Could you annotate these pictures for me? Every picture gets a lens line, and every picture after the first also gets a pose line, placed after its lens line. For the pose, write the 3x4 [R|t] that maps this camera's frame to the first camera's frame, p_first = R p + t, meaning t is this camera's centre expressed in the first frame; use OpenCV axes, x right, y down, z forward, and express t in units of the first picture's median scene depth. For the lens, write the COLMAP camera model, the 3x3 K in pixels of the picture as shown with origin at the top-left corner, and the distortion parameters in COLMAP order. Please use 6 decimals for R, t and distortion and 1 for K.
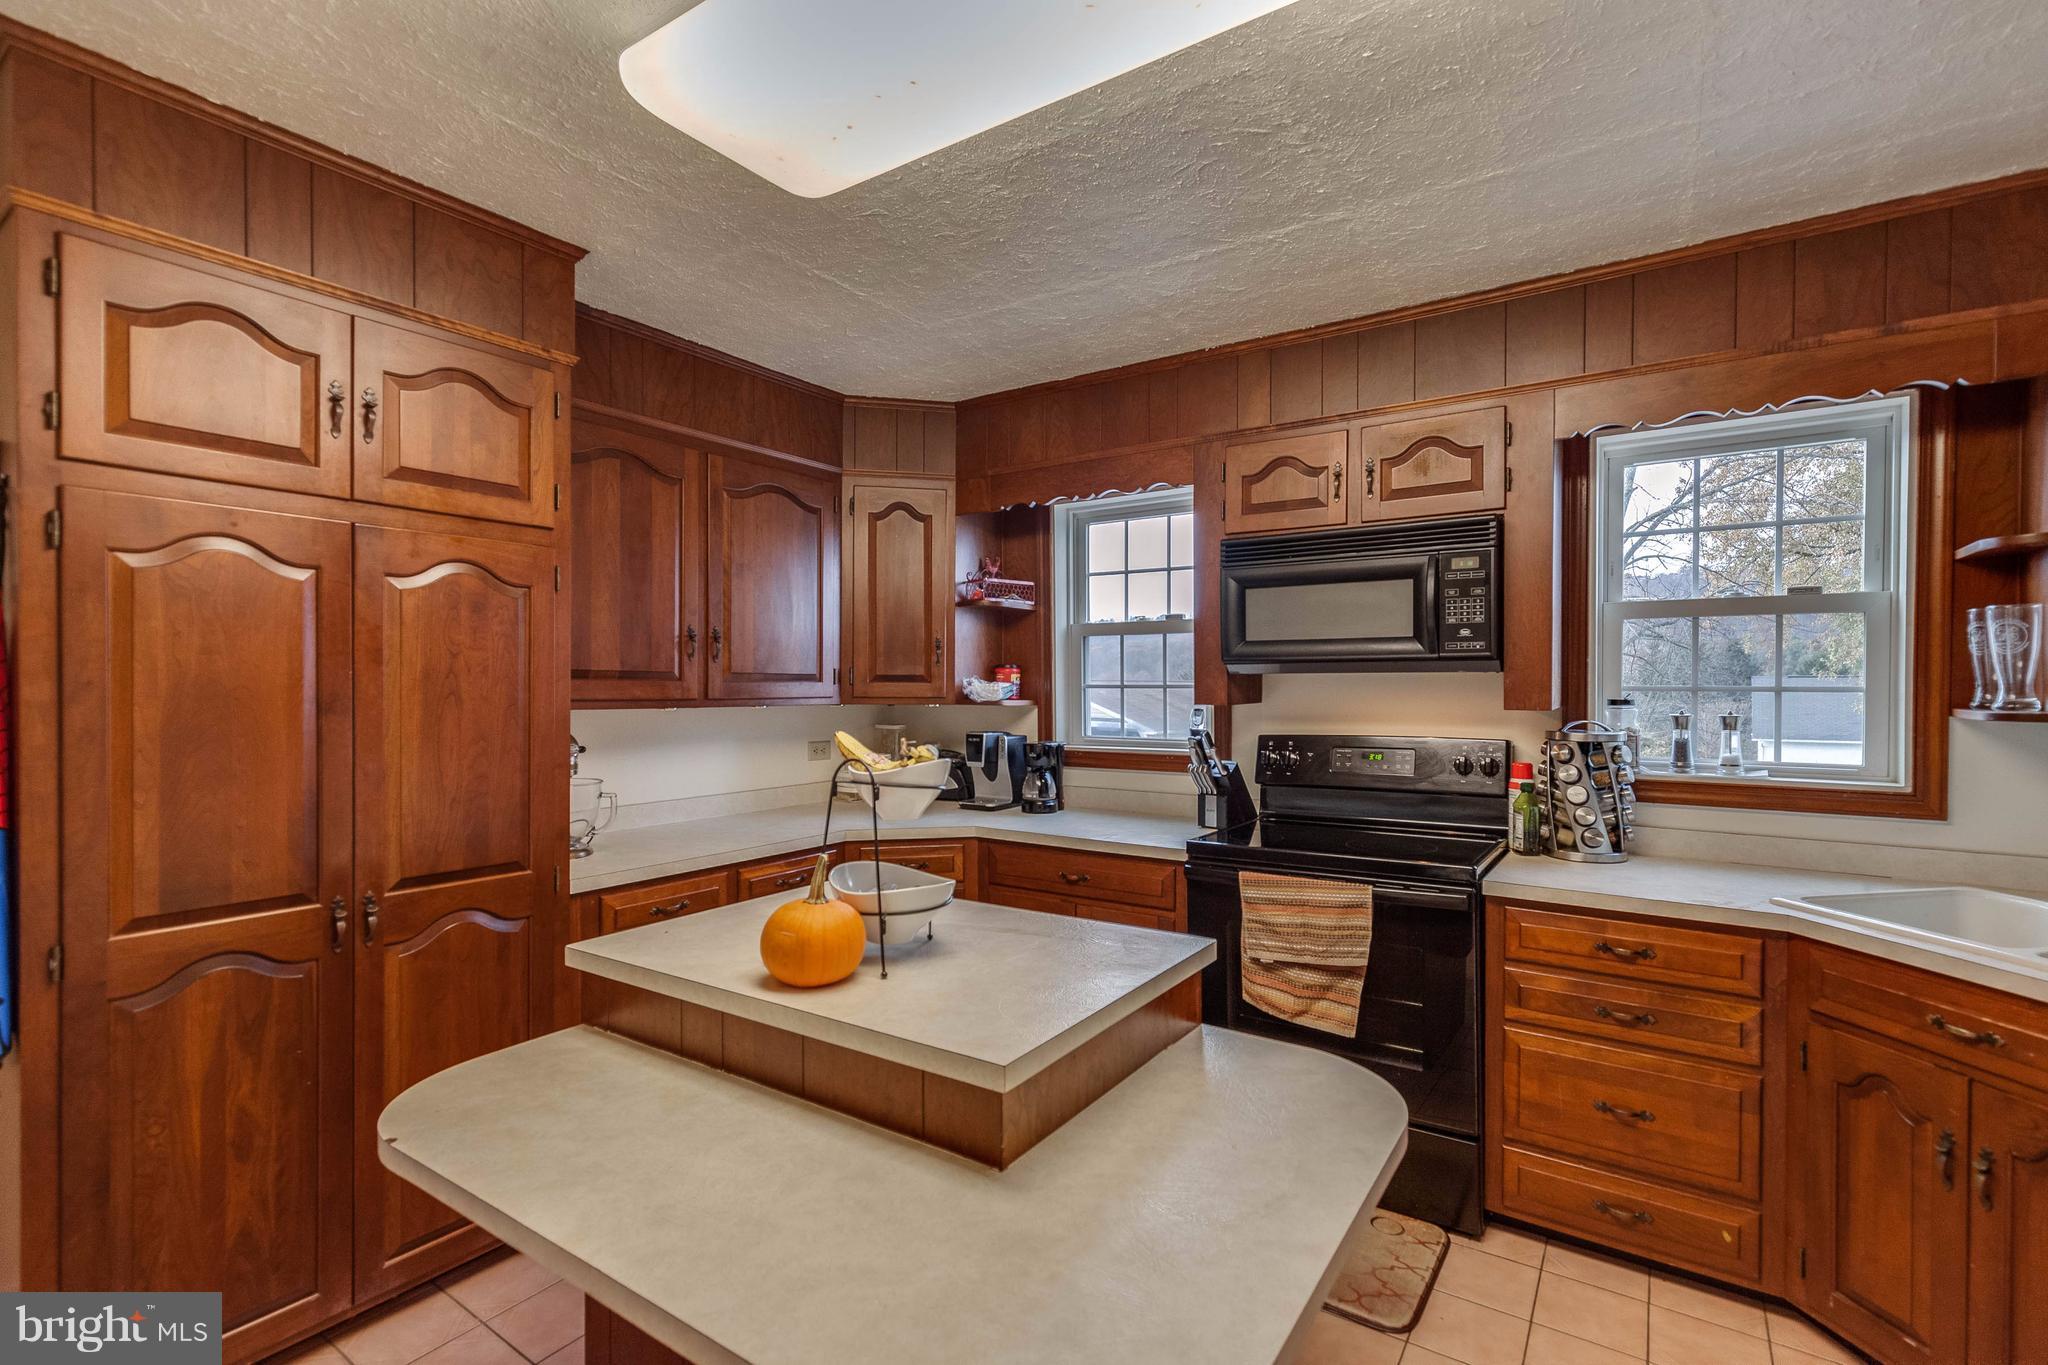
lens RADIAL K [[937.4, 0, 1022.6], [0, 937.4, 691.8], [0, 0, 1]] dist [0.007765, -0.000782]
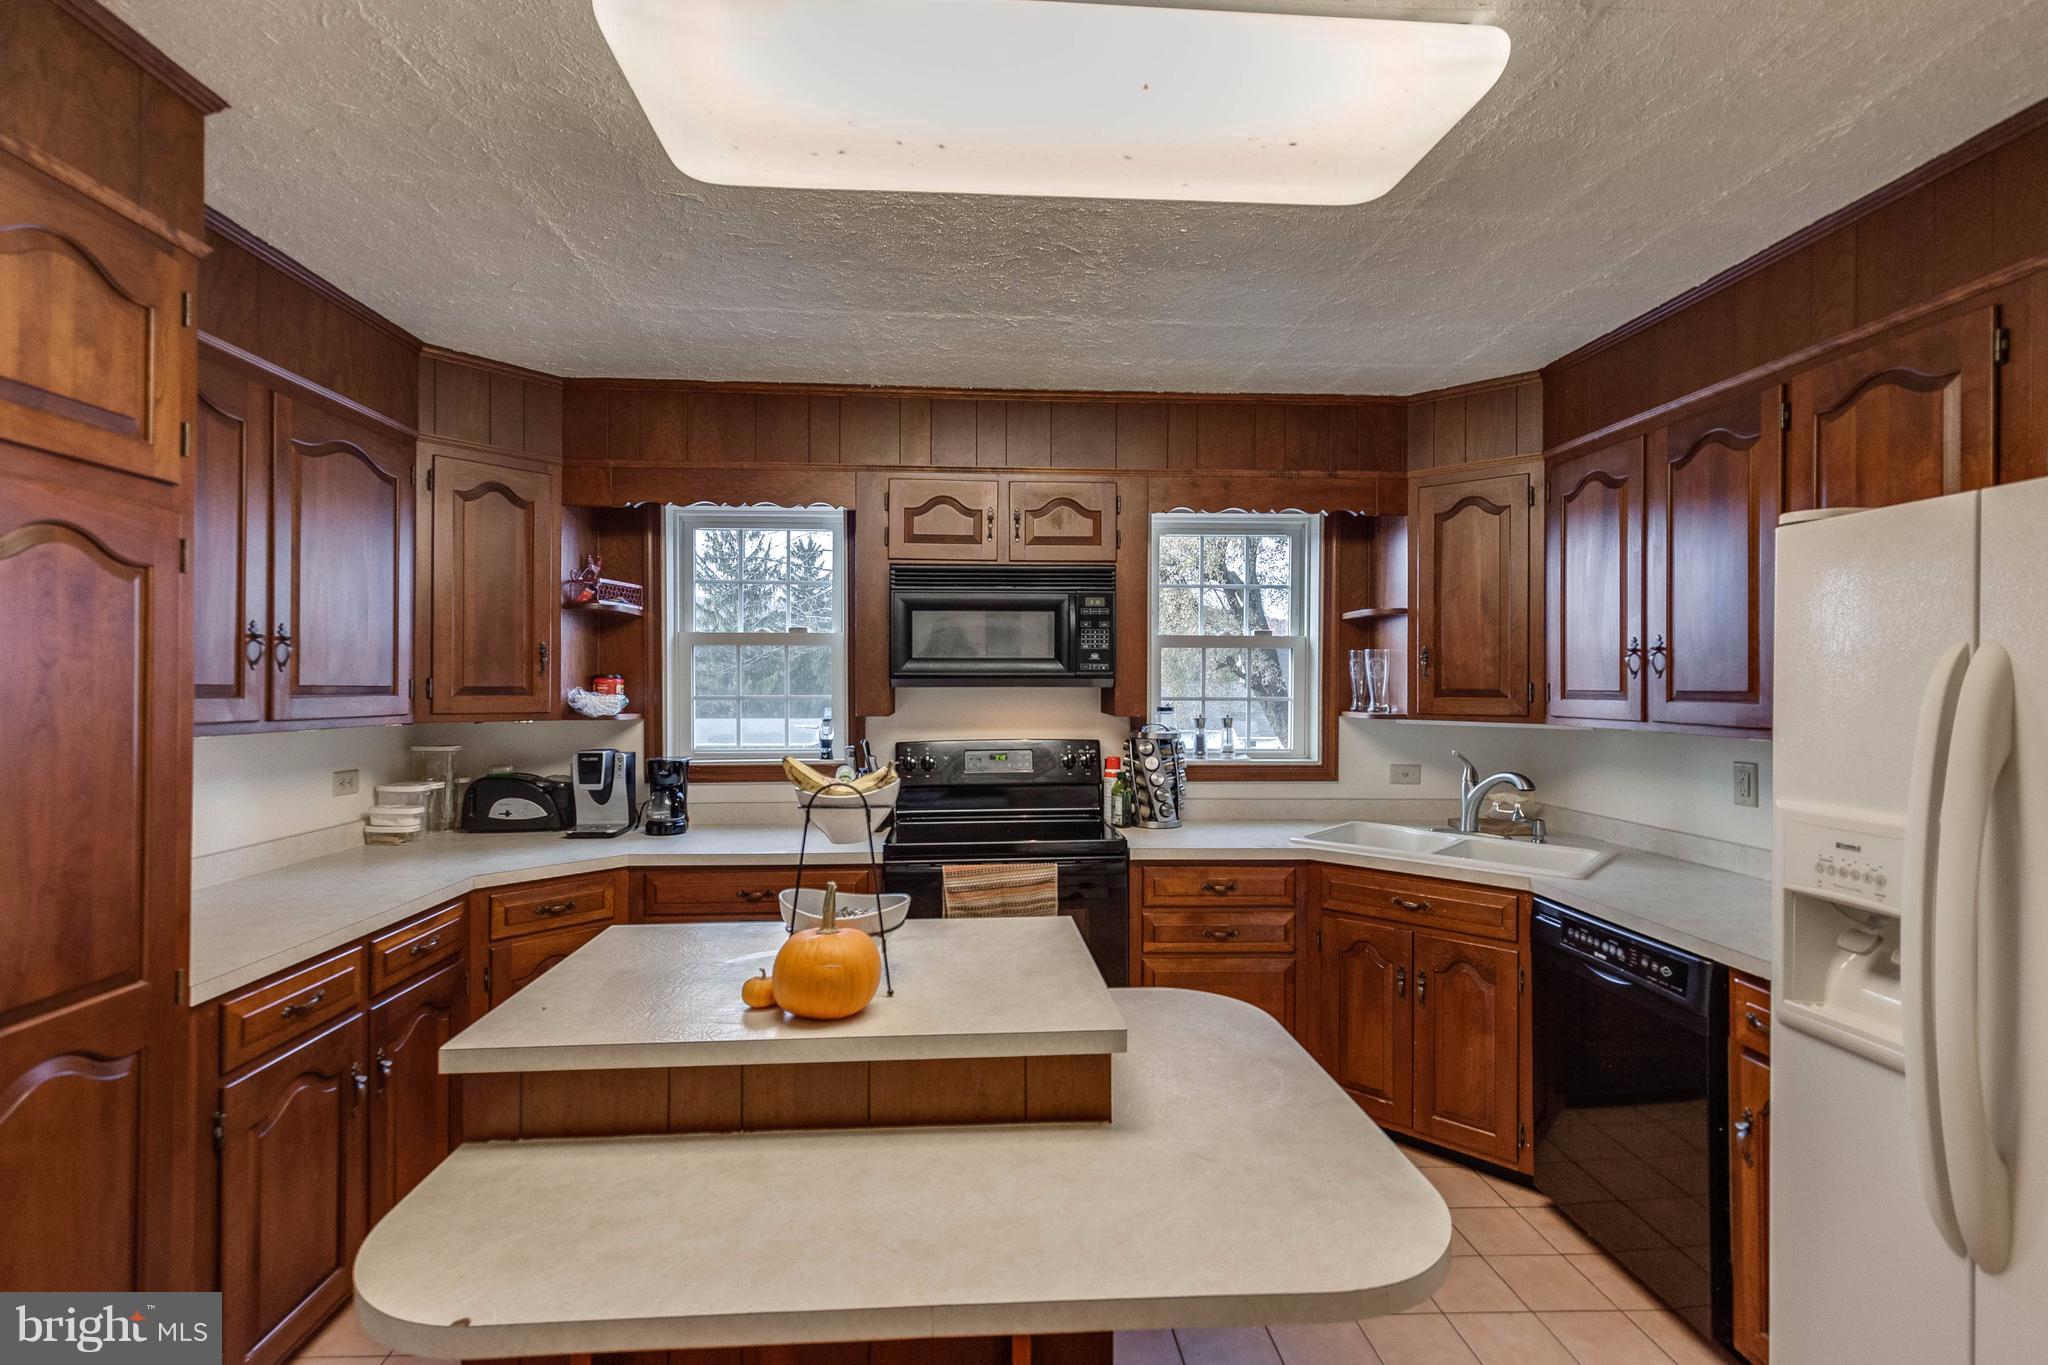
lens RADIAL K [[937.4, 0, 1020.4], [0, 937.4, 682.0], [0, 0, 1]] dist [0.007765, -0.000782]
pose [[0.792716, 0.003783, 0.609579, -0.378443], [0.004164, 0.999924, -0.011620, -0.014210], [-0.609577, 0.011750, 0.792640, 0.056366]]
